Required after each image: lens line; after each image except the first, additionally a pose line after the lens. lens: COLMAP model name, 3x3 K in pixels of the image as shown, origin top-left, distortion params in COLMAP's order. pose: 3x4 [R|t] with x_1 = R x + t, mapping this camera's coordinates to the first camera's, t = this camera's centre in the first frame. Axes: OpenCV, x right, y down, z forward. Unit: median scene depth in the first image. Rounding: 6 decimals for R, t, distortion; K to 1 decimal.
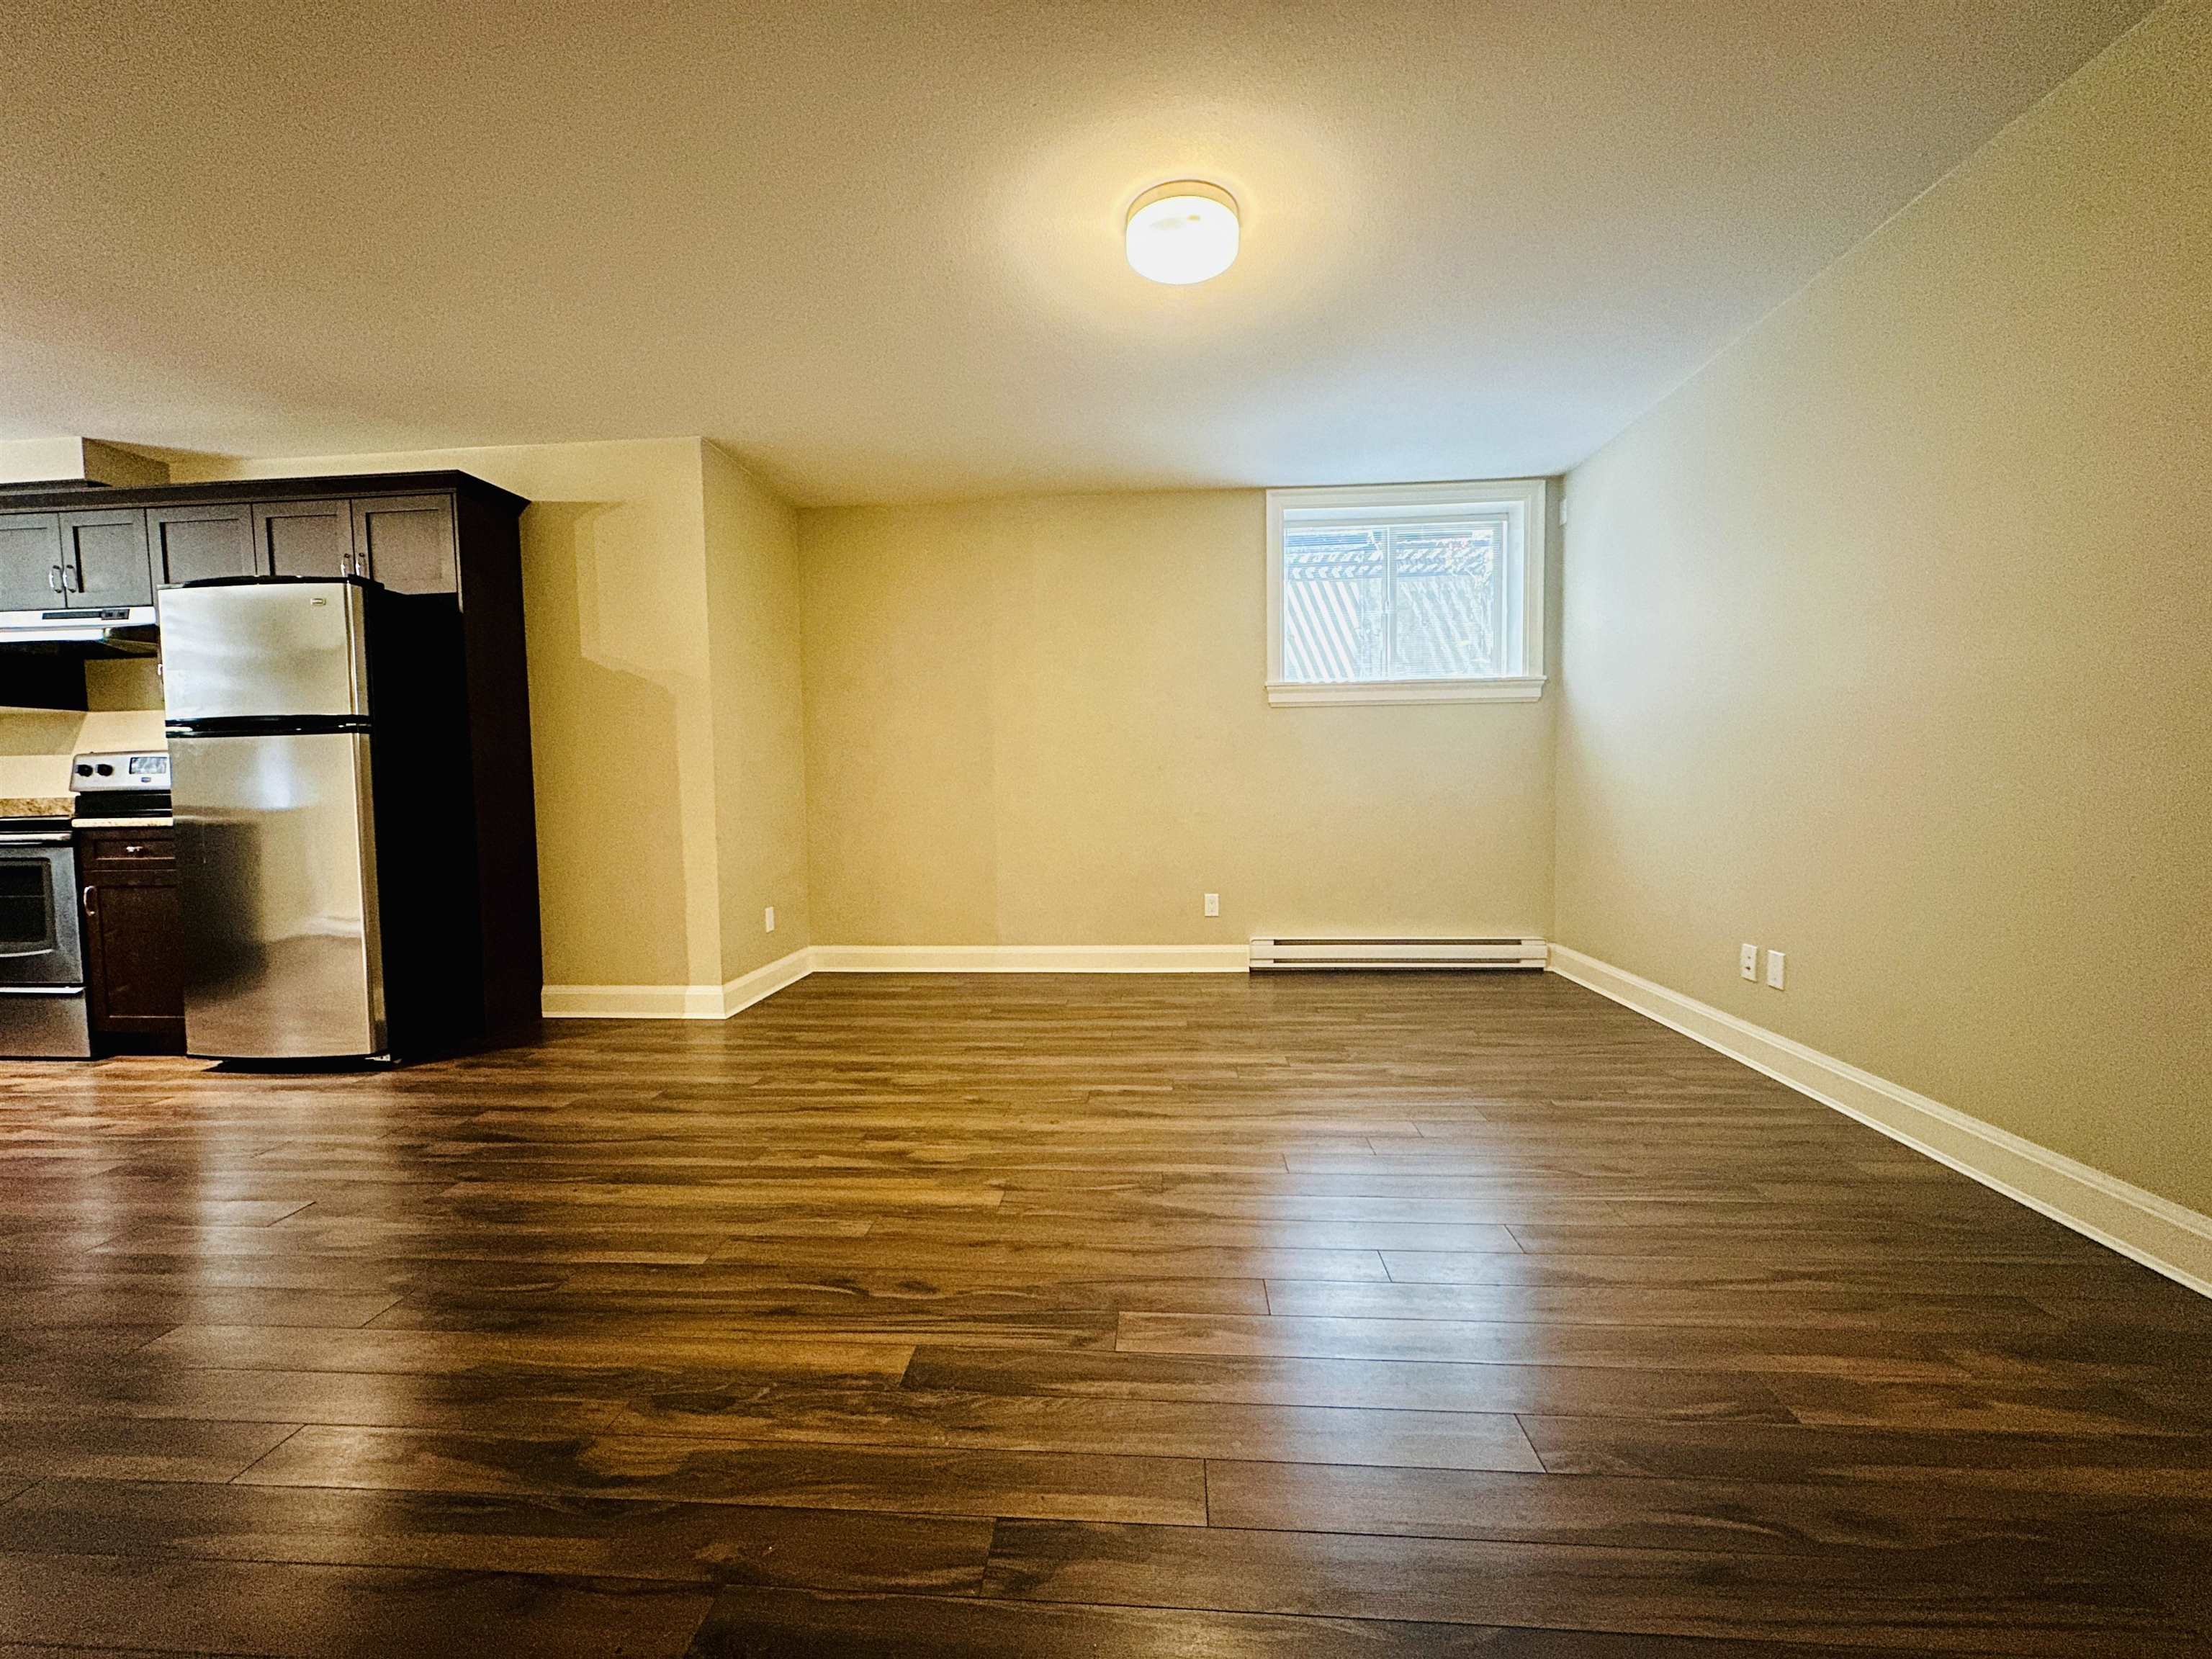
lens RADIAL K [[872.9, 0, 1110.7], [0, 872.9, 834.2], [0, 0, 1]] dist [-0.001567, -0.000013]
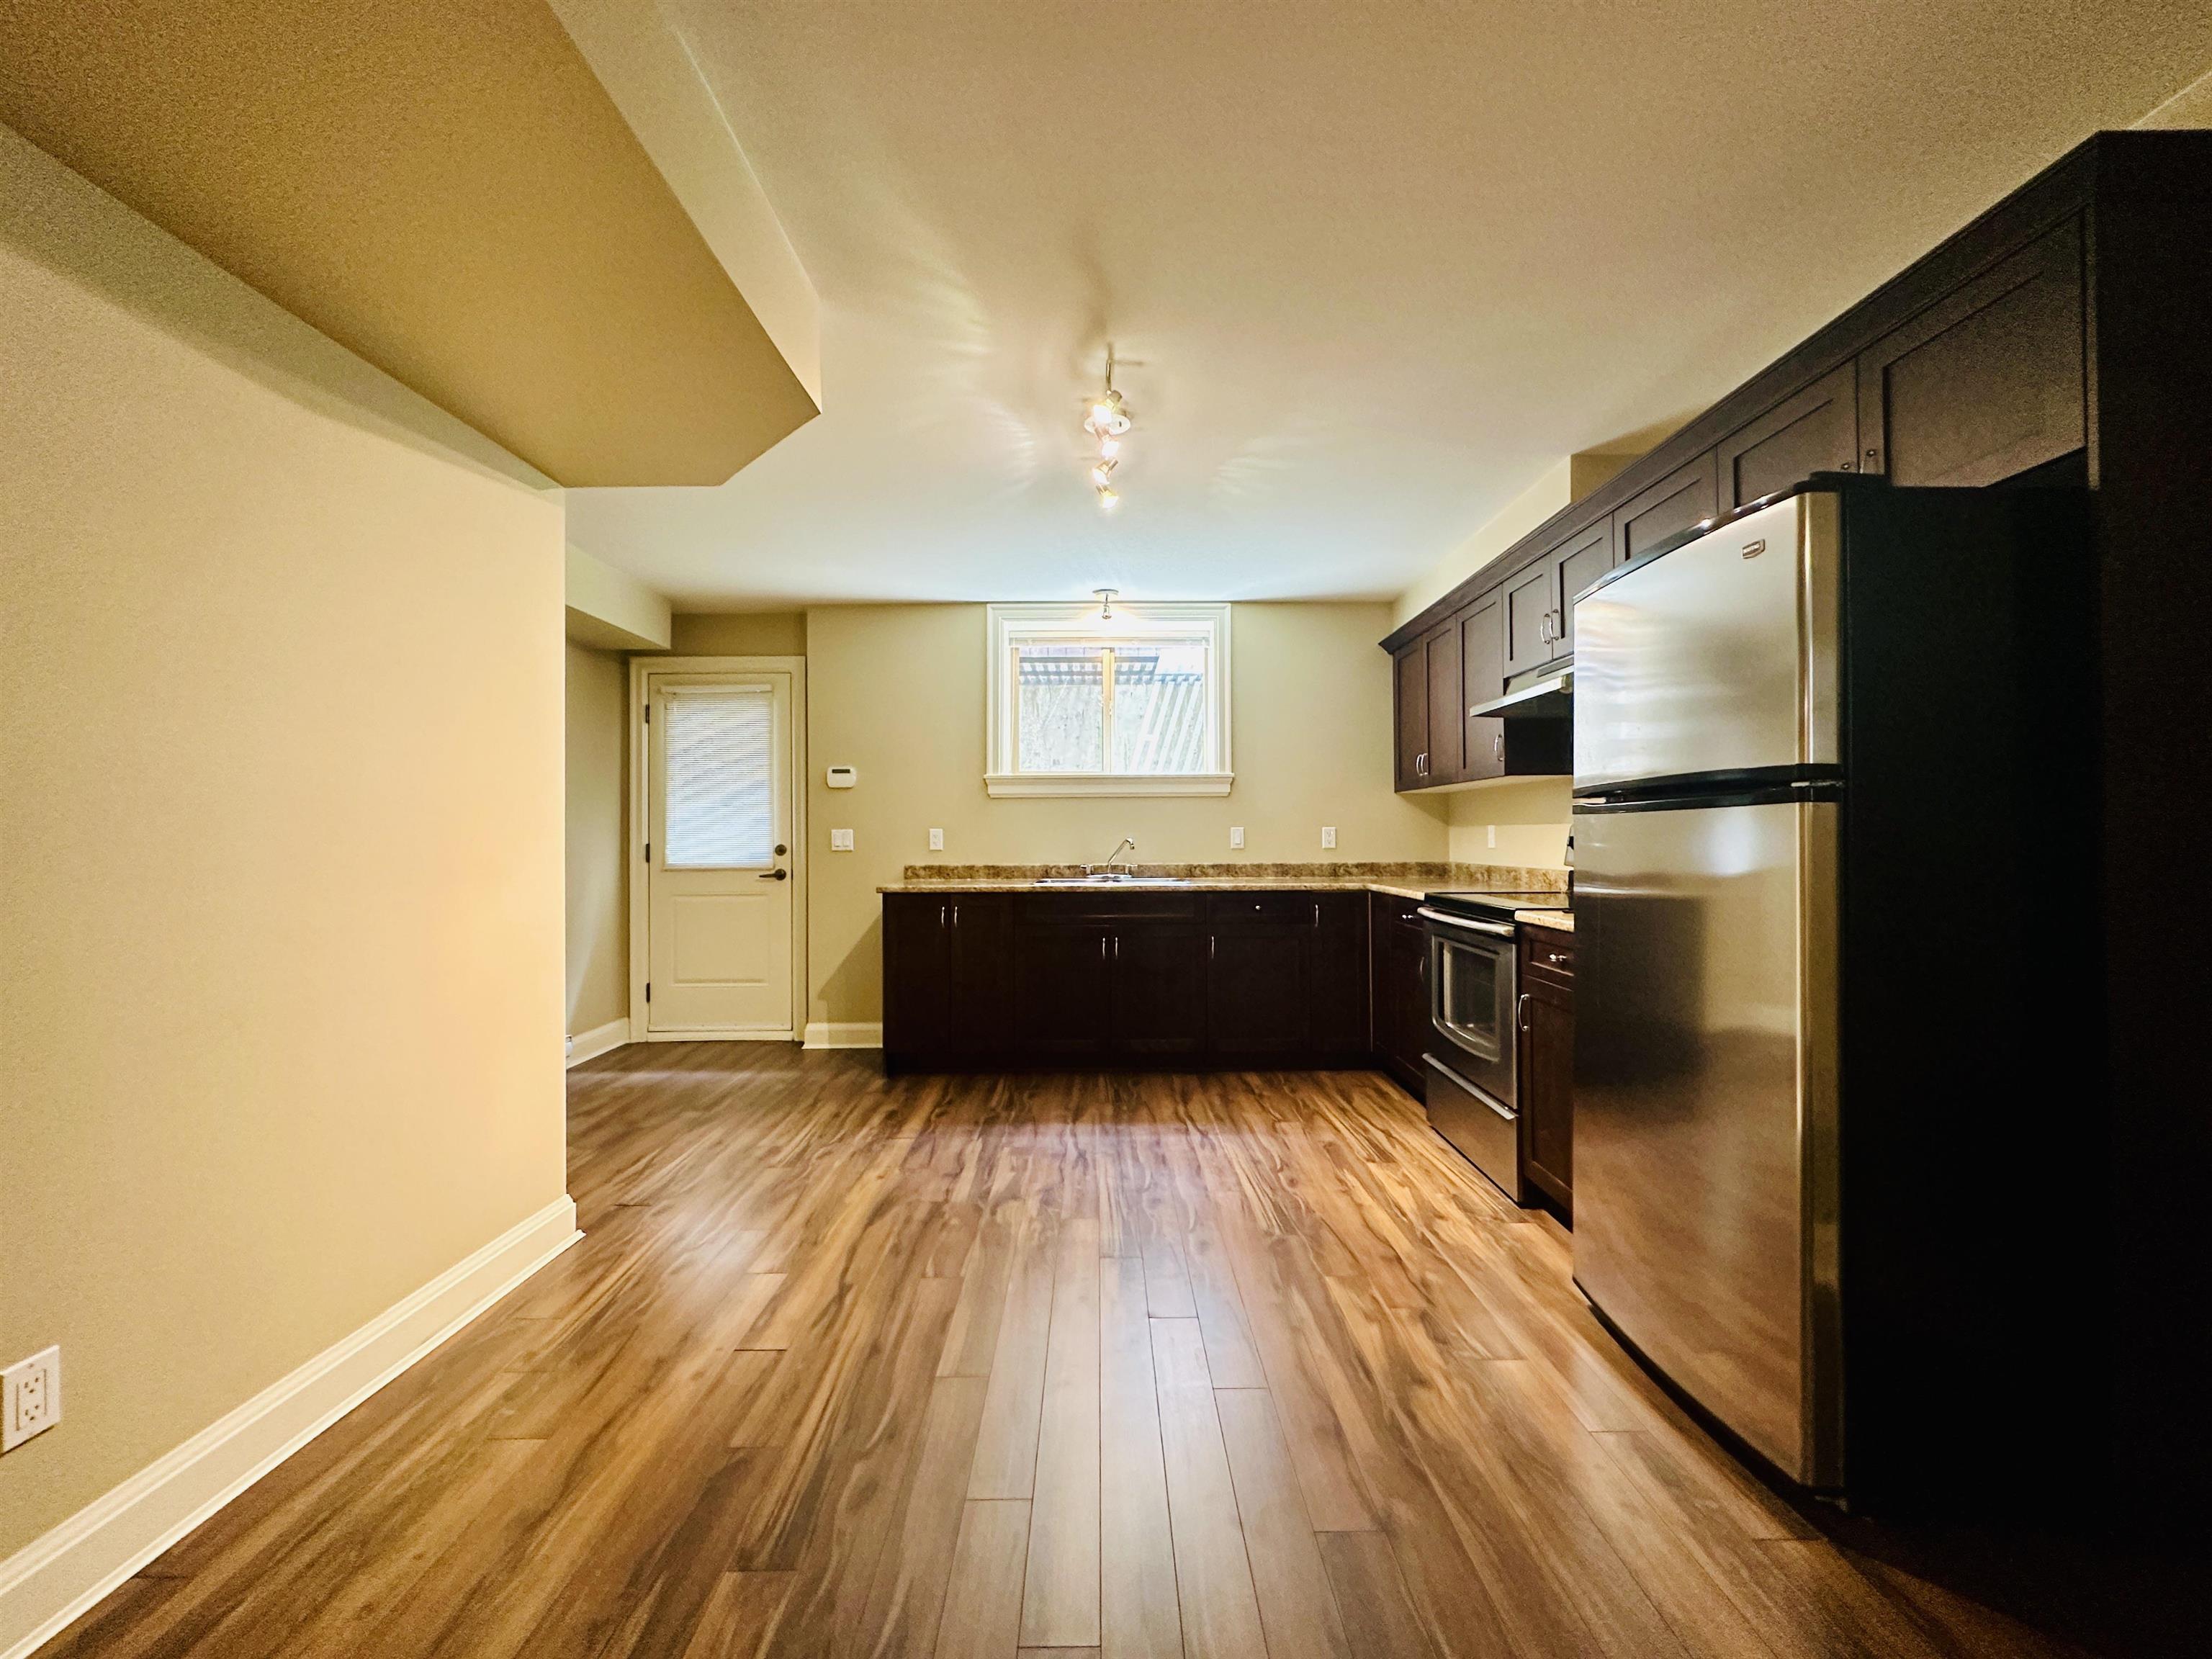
lens RADIAL K [[883.2, 0, 1105.7], [0, 883.2, 823.3], [0, 0, 1]] dist [0.000663, 0.000127]
pose [[0.074617, 0.002434, -0.997209, -0.387313], [-0.058549, 0.998283, -0.001945, -0.076172], [0.995492, 0.058531, 0.074631, 0.547133]]
